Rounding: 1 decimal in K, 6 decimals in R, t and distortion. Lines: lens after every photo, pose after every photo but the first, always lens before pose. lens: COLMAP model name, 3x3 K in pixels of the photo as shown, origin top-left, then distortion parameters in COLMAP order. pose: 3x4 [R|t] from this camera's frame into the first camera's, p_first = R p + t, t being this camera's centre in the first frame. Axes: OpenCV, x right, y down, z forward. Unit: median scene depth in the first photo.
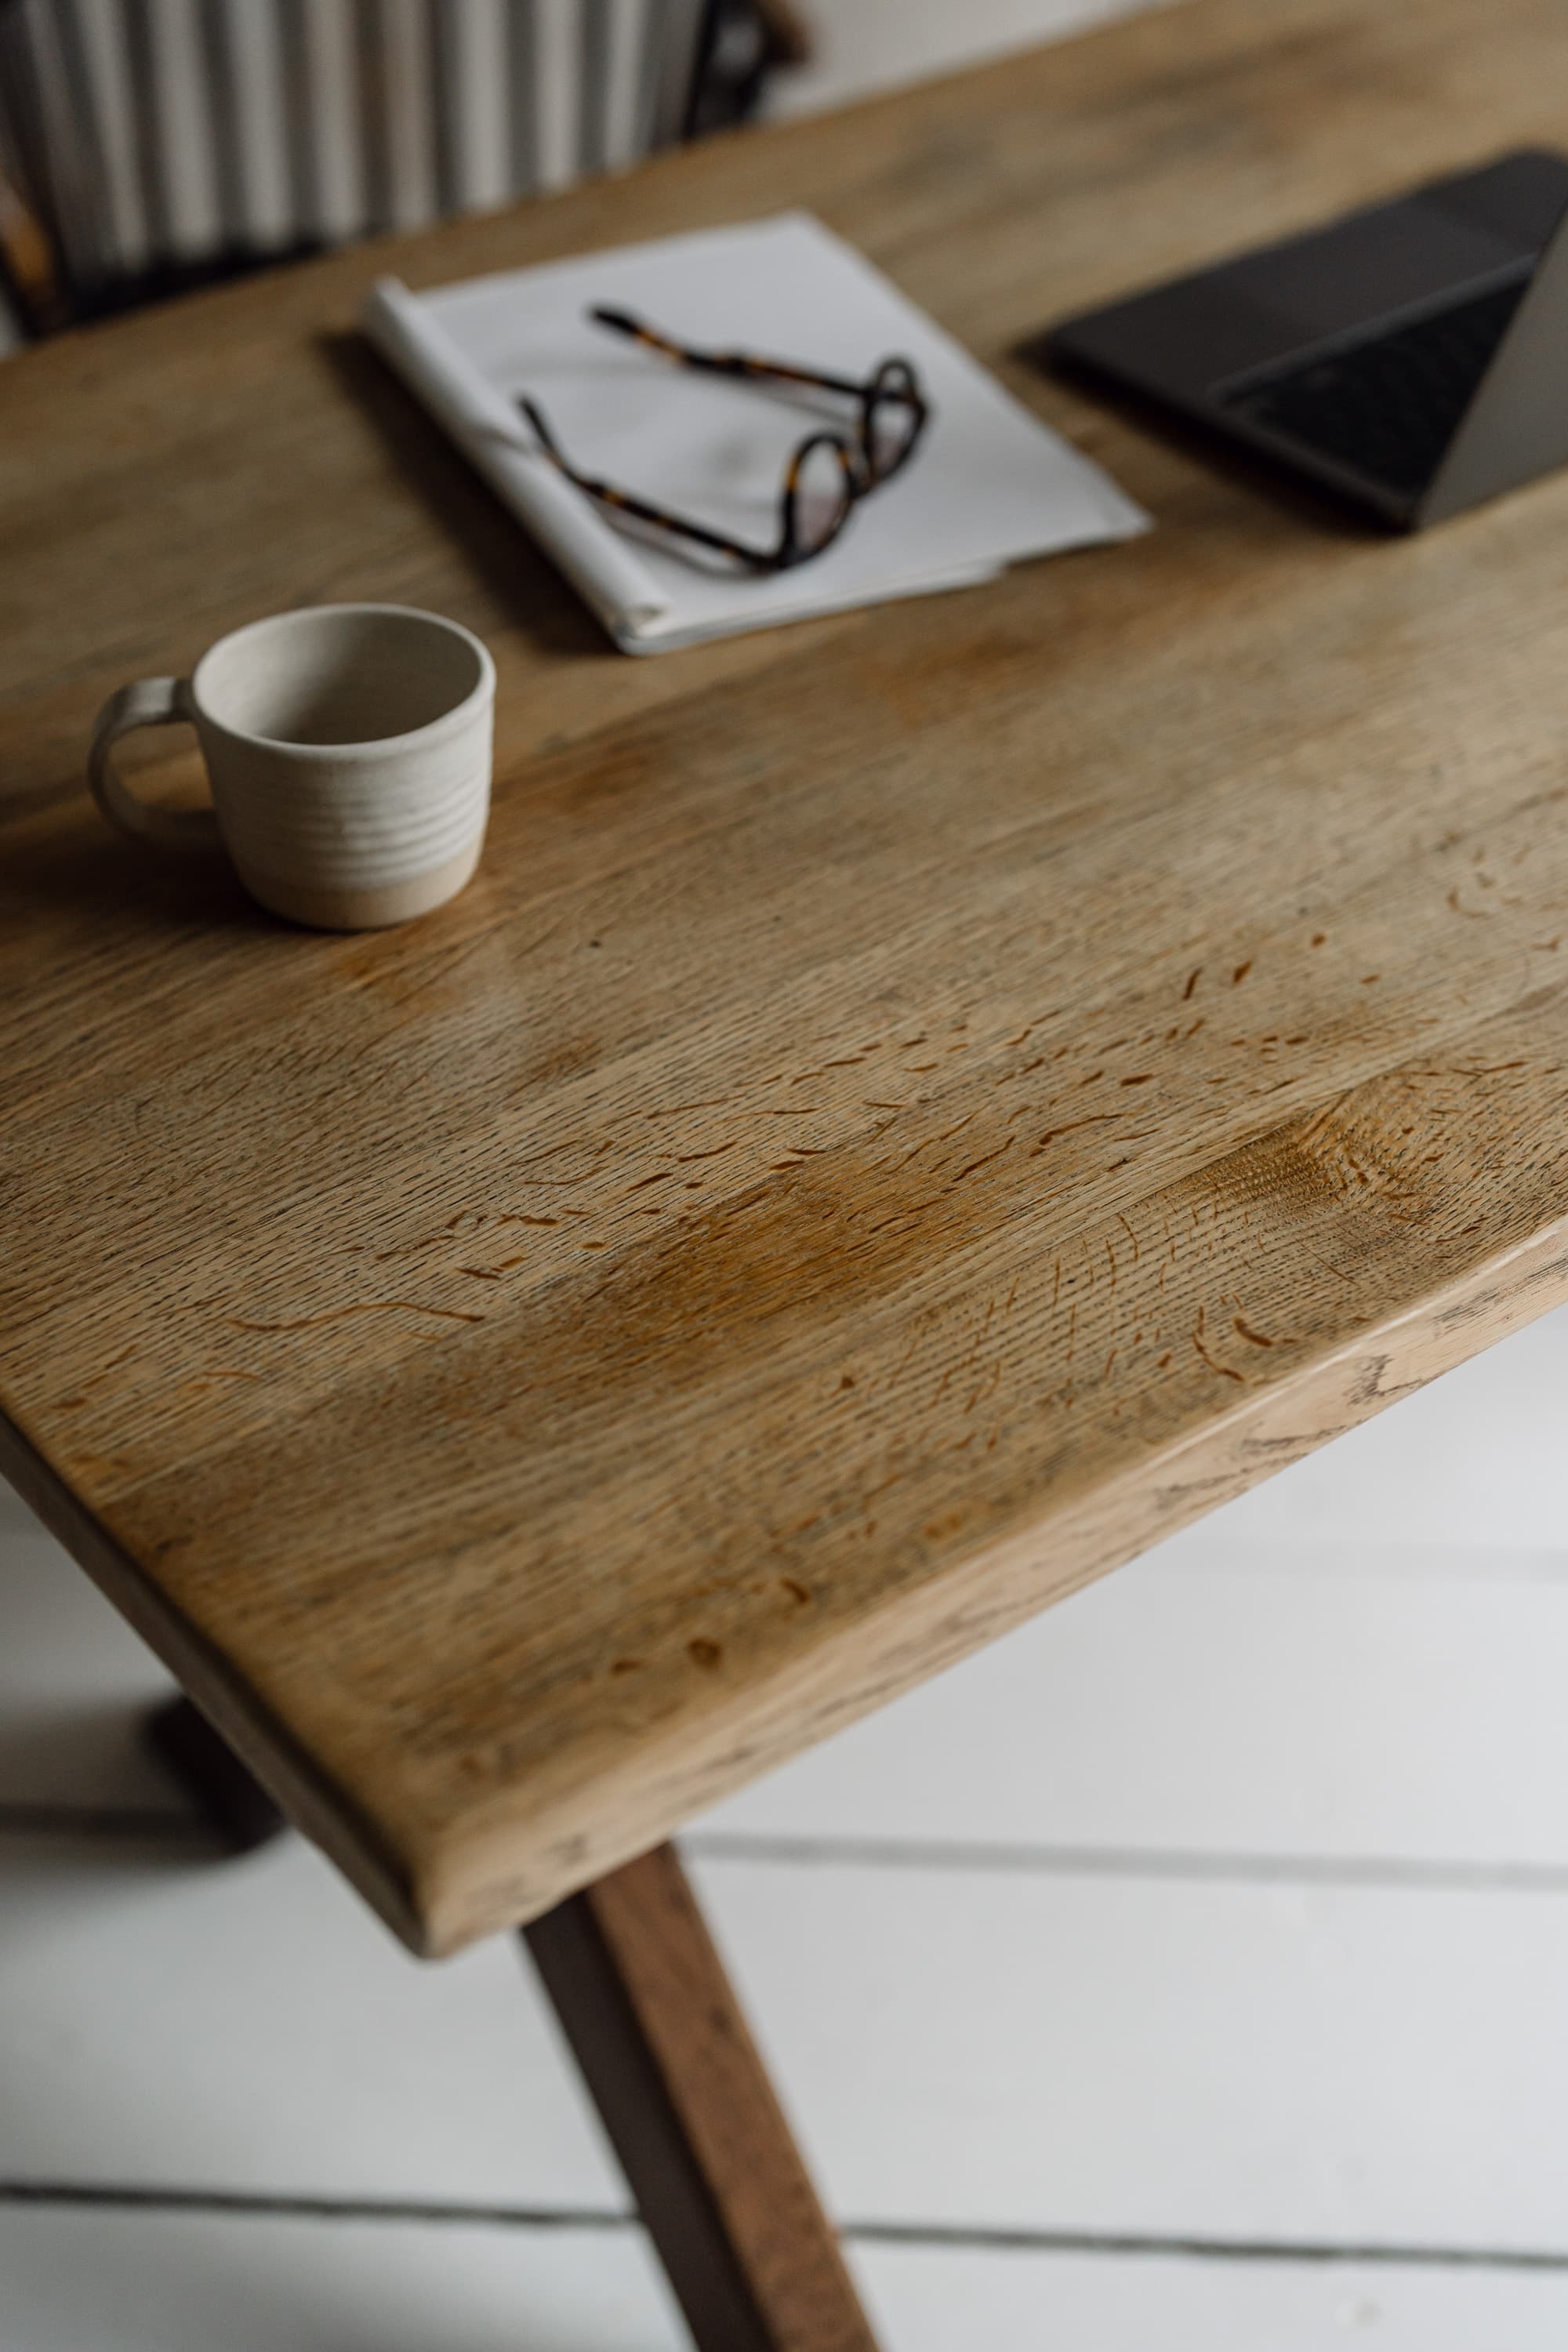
lens RADIAL K [[3352.8, 0, 767.5], [0, 3352.8, 1172.9], [0, 0, 1]] dist [-0.009248, 0.095400]
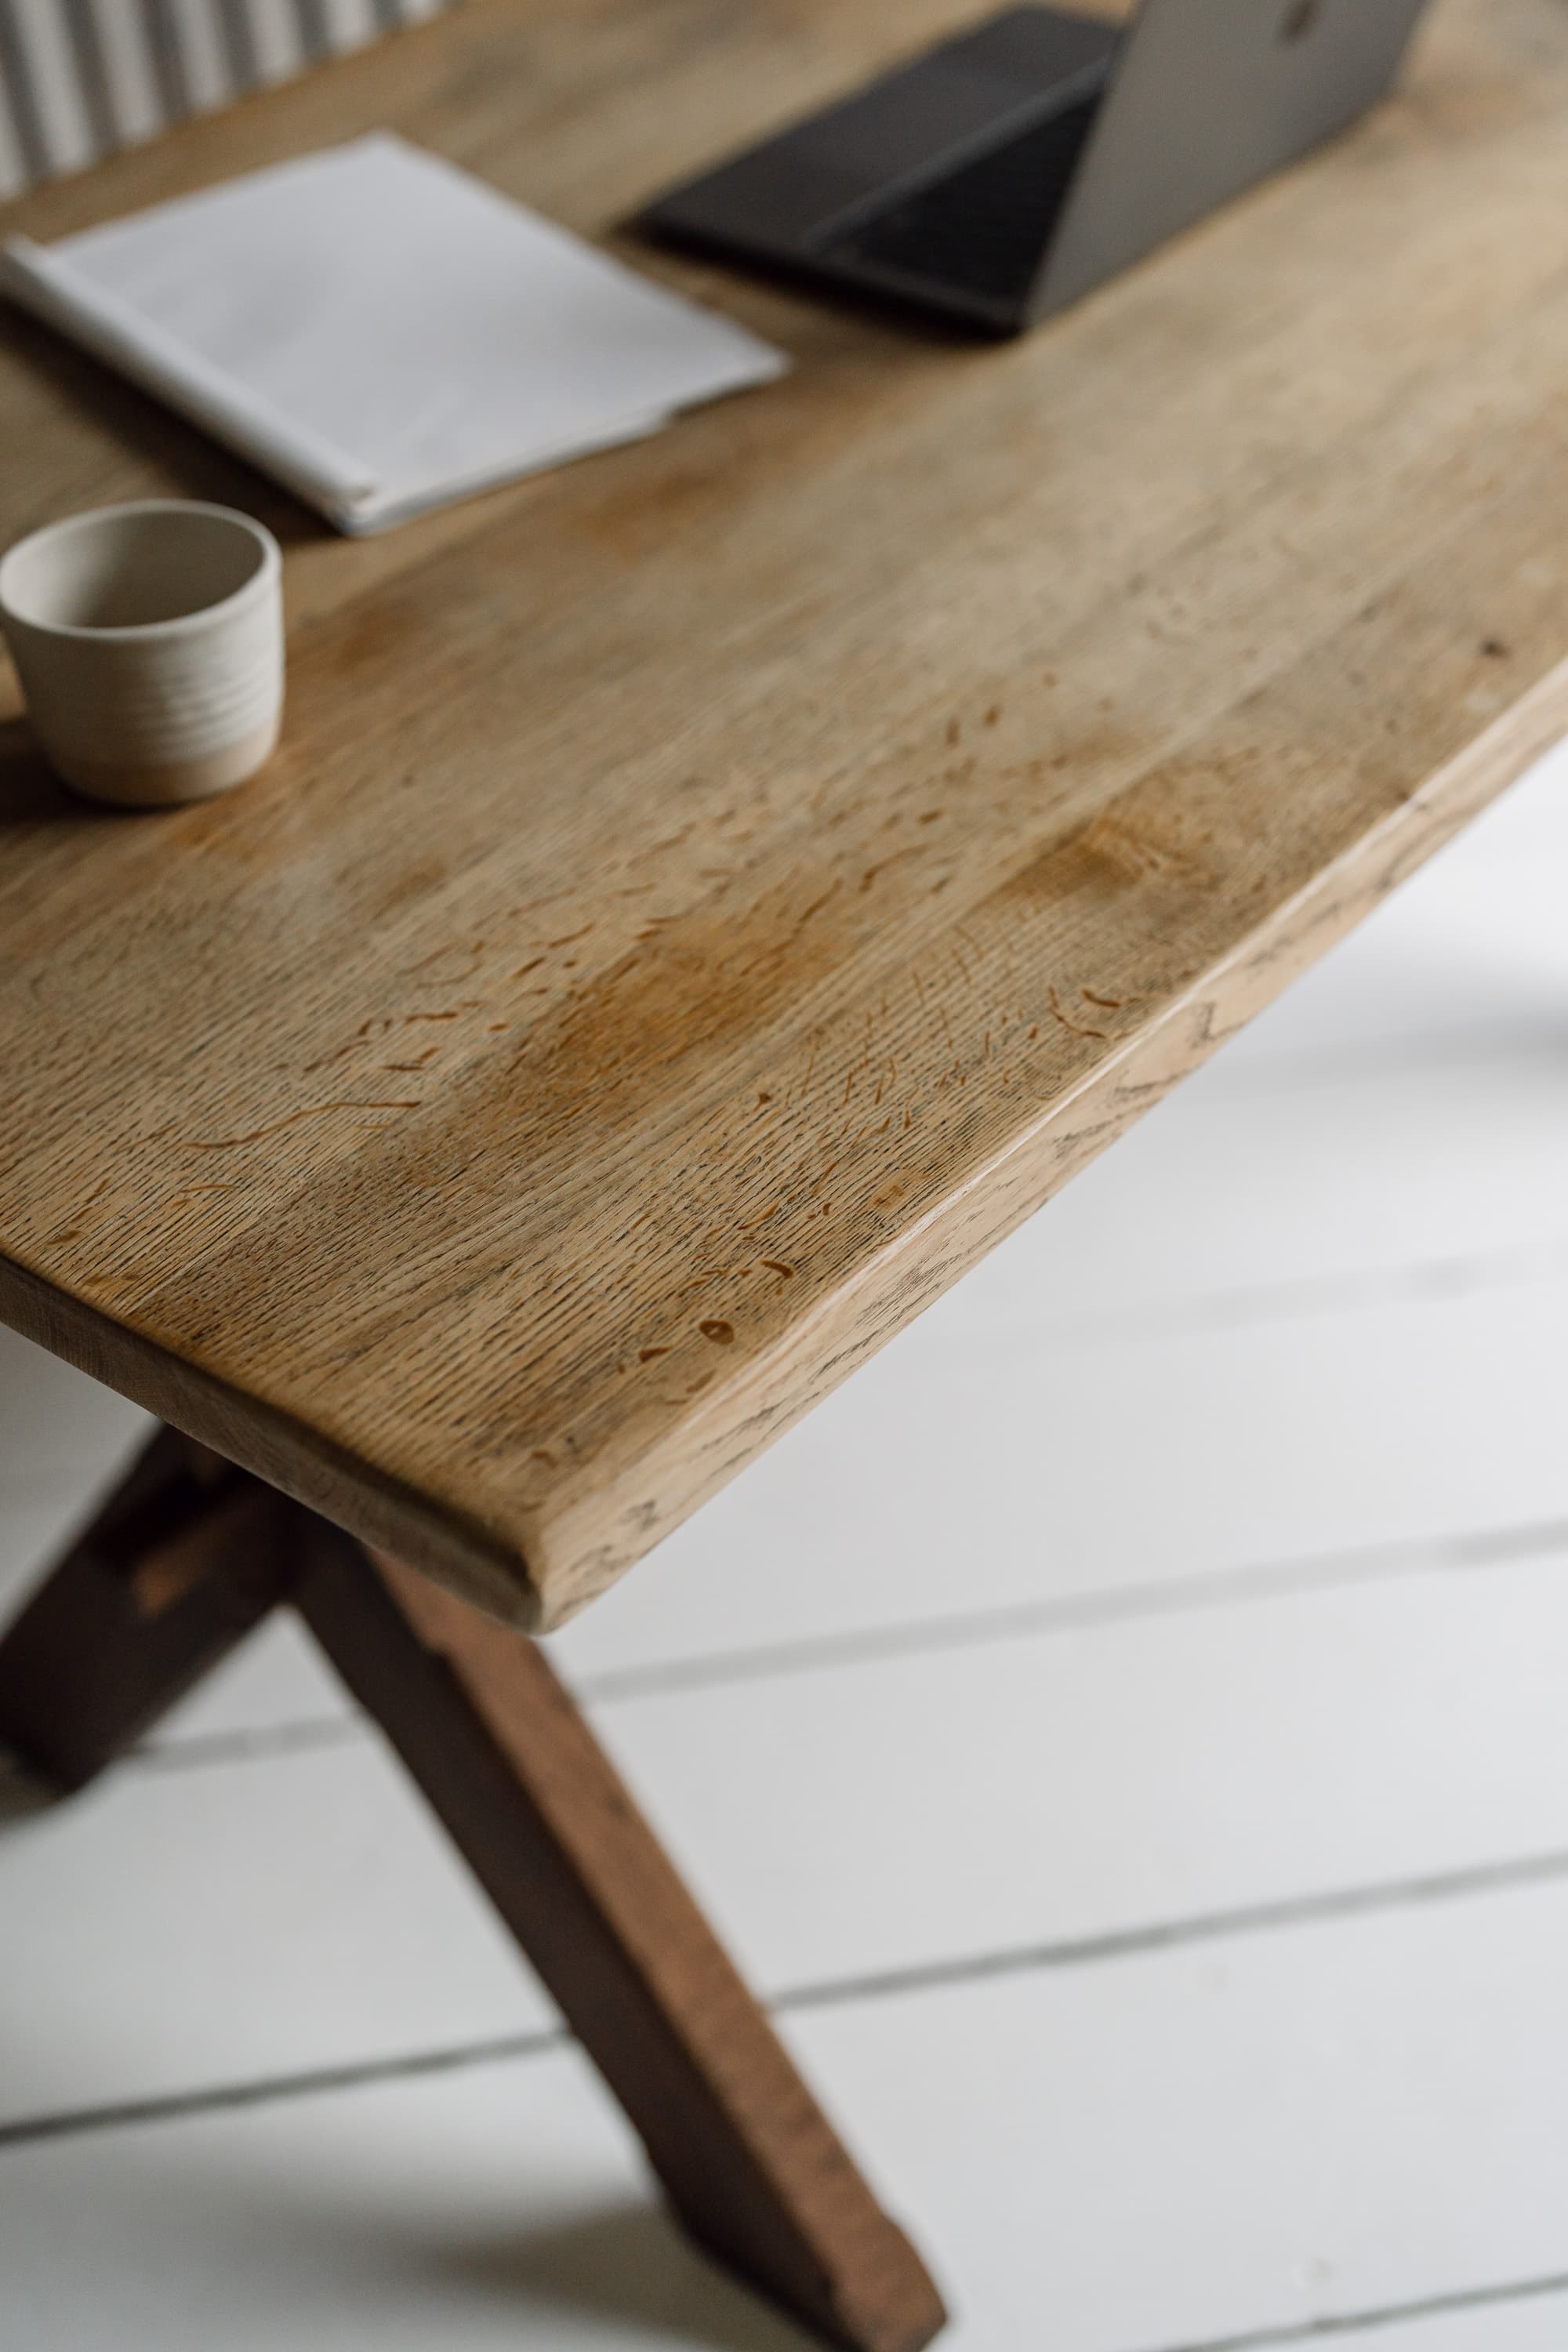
lens RADIAL K [[3352.8, 0, 767.5], [0, 3352.8, 1172.9], [0, 0, 1]] dist [-0.009248, 0.095400]
pose [[0.971949, -0.169072, 0.163491, -0.149266], [0.169460, 0.985468, 0.011671, 0.068650], [-0.163088, 0.016362, 0.986476, -0.090294]]
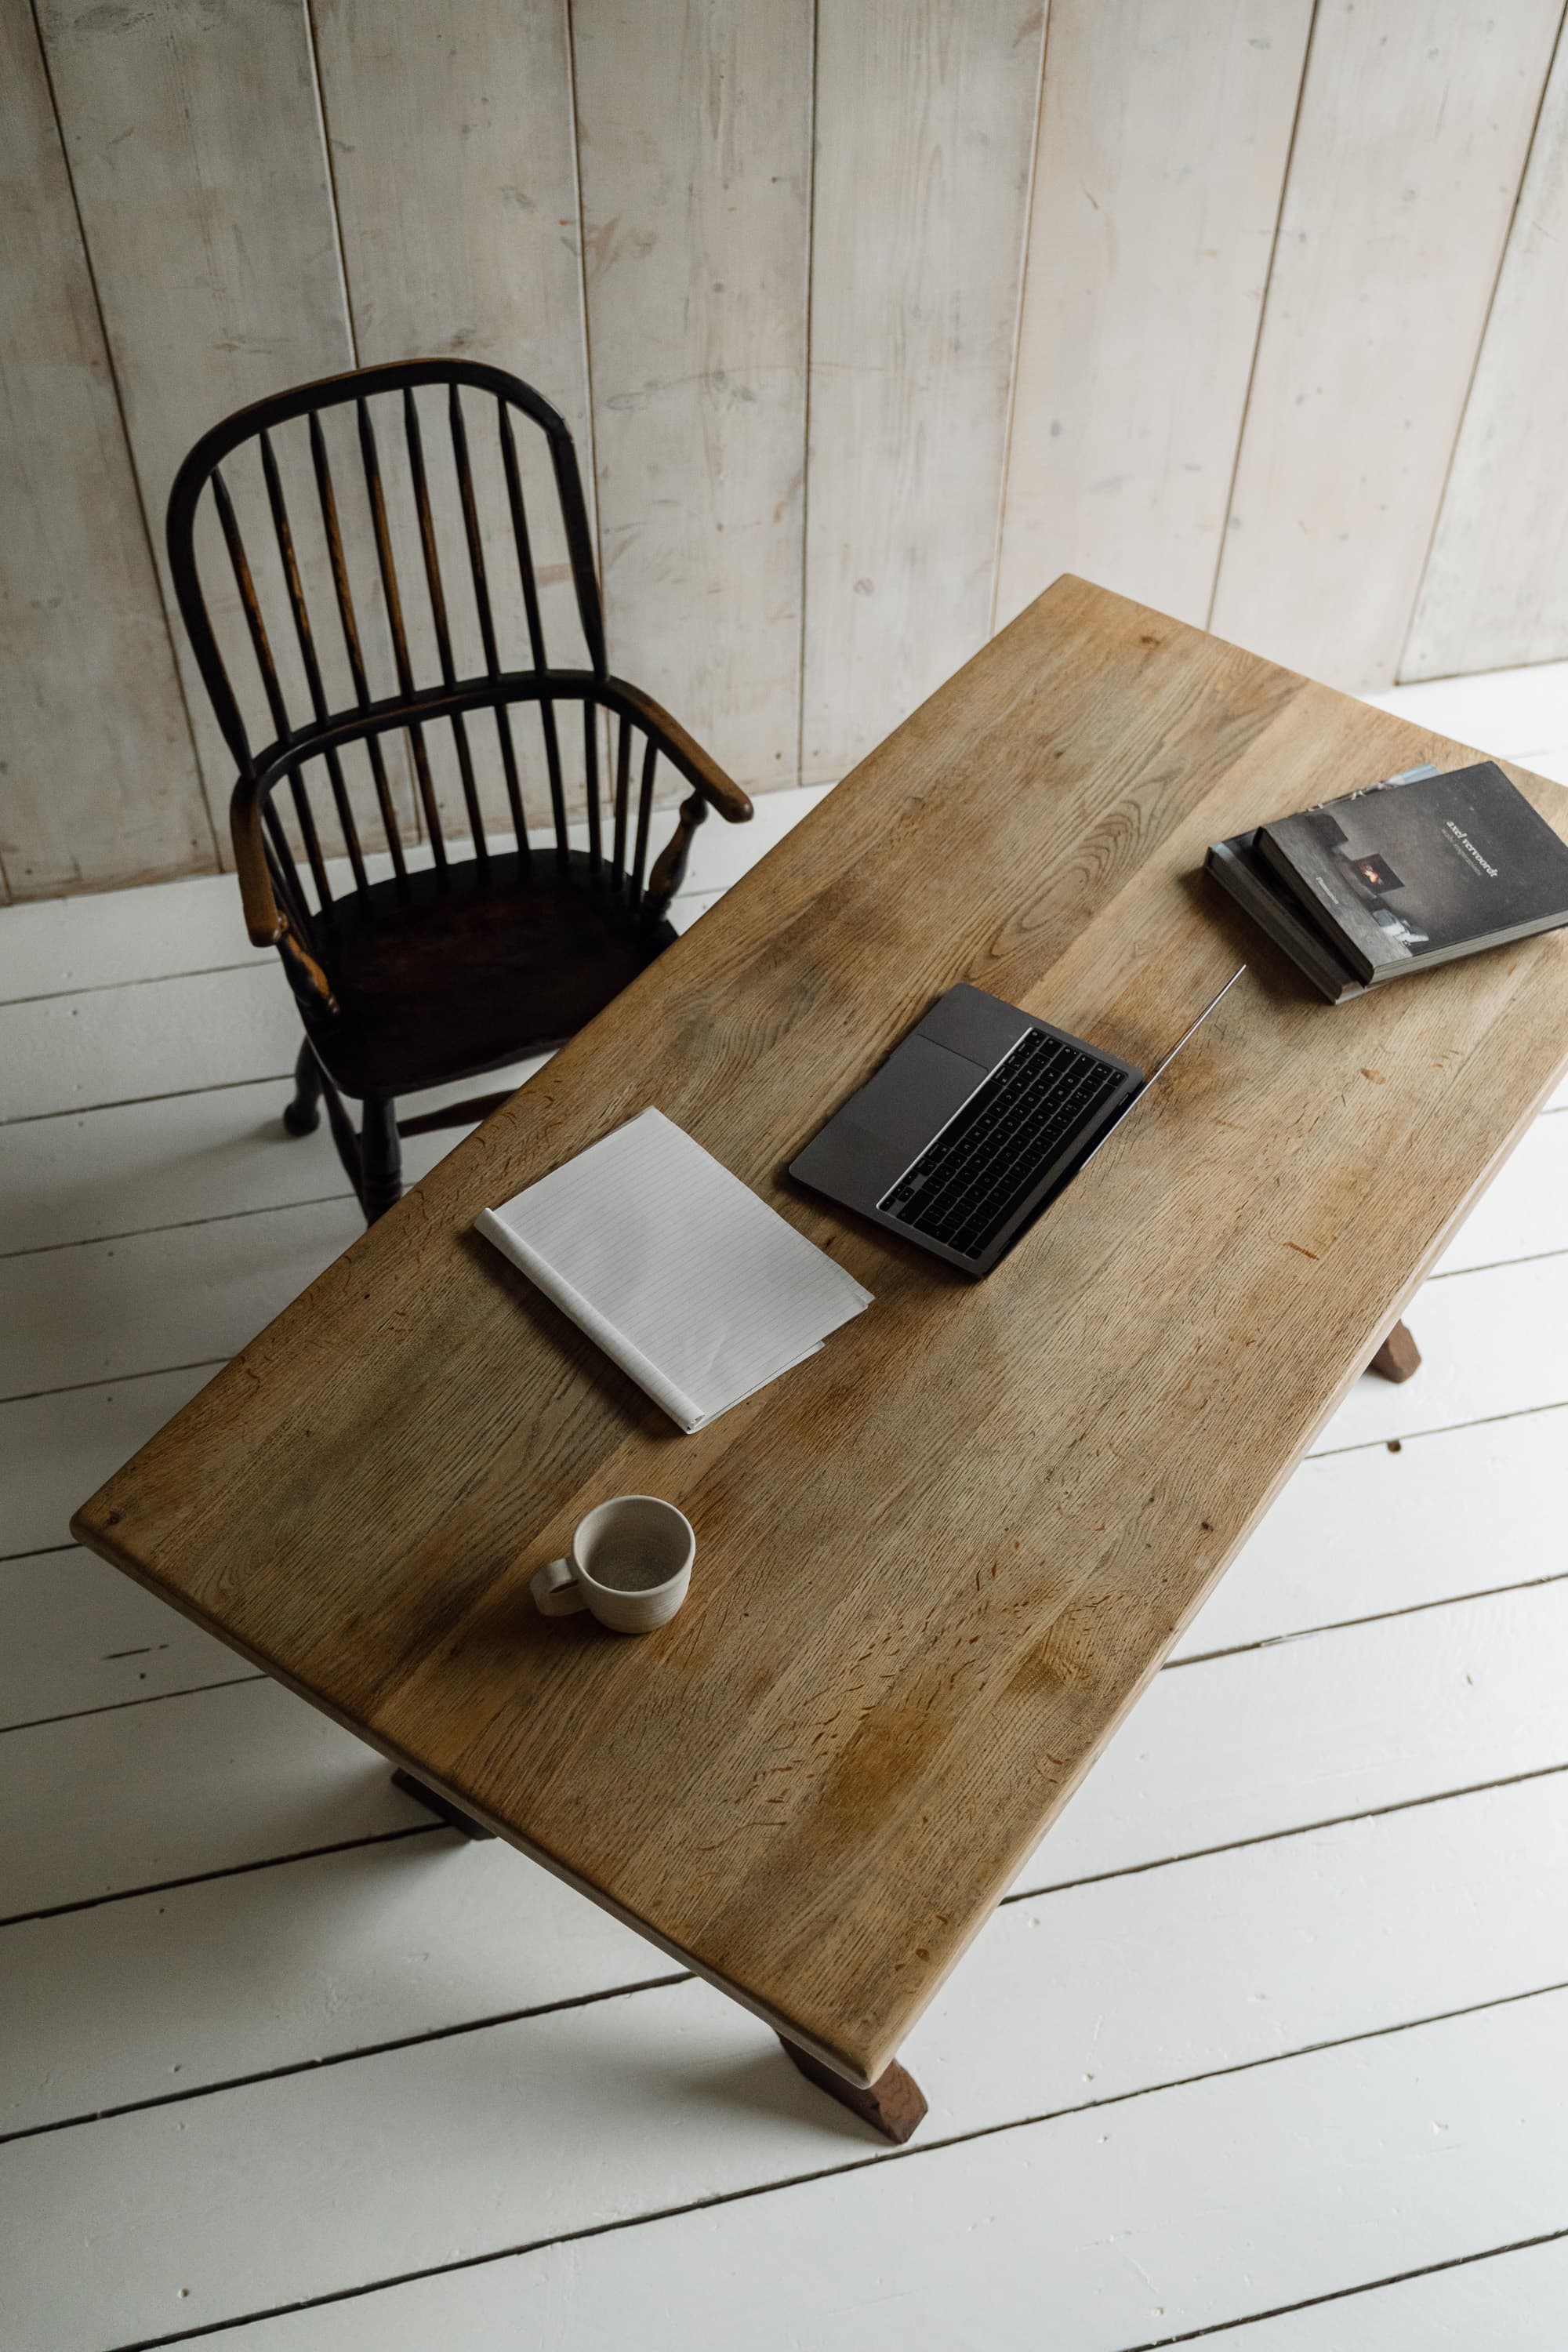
lens RADIAL K [[2543.5, 0, 793.9], [0, 2543.5, 1181.6], [0, 0, 1]] dist [0.011456, -0.000643]
pose [[0.951300, -0.213236, 0.222619, -0.404449], [0.166171, 0.962973, 0.212300, -0.846029], [-0.259646, -0.164968, 0.951509, -0.828277]]
